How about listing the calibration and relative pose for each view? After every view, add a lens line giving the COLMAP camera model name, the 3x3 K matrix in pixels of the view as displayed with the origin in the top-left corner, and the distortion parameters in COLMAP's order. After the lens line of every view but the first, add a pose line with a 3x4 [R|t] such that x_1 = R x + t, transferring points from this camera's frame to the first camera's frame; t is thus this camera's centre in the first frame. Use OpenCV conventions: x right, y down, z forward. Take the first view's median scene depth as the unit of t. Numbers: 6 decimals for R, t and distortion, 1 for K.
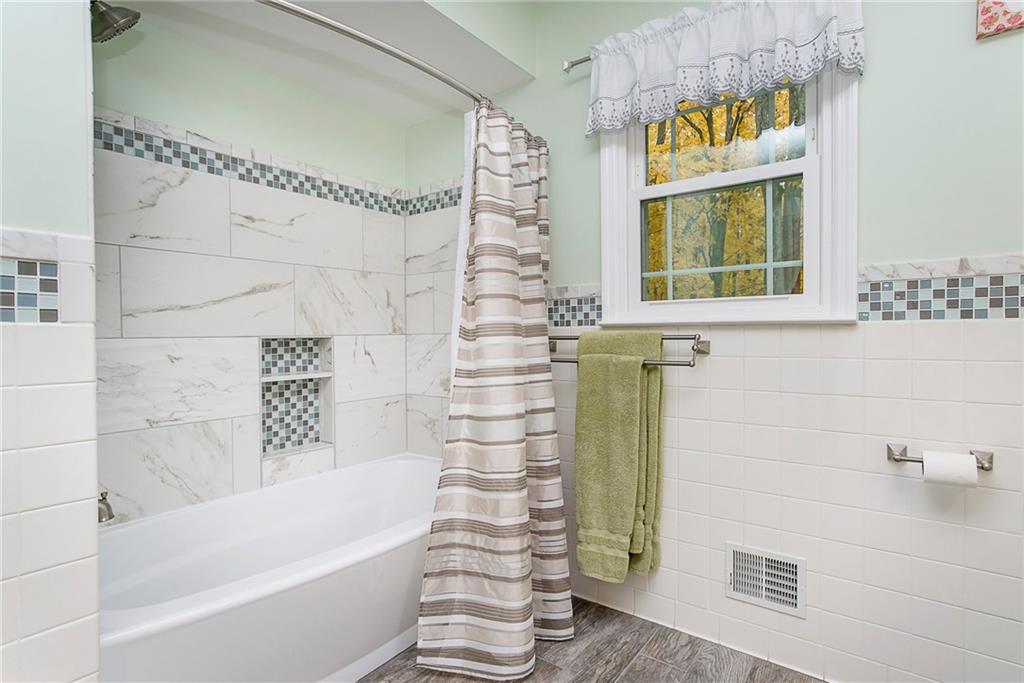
lens RADIAL K [[517.6, 0, 511.3], [0, 517.6, 339.8], [0, 0, 1]] dist [-0.016449, 0.009374]
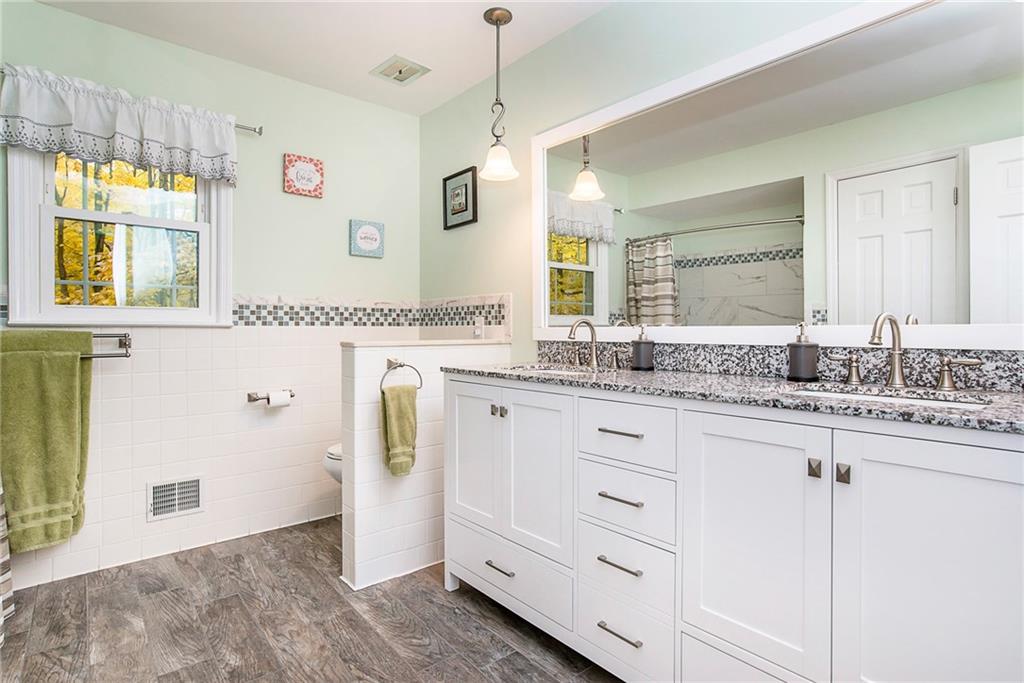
lens RADIAL K [[517.6, 0, 511.5], [0, 517.6, 337.9], [0, 0, 1]] dist [-0.016449, 0.009374]
pose [[0.217172, 0.000551, 0.976133, -0.844406], [0.018928, 0.999809, -0.004775, 0.031302], [-0.975950, 0.019513, 0.217120, -0.311886]]
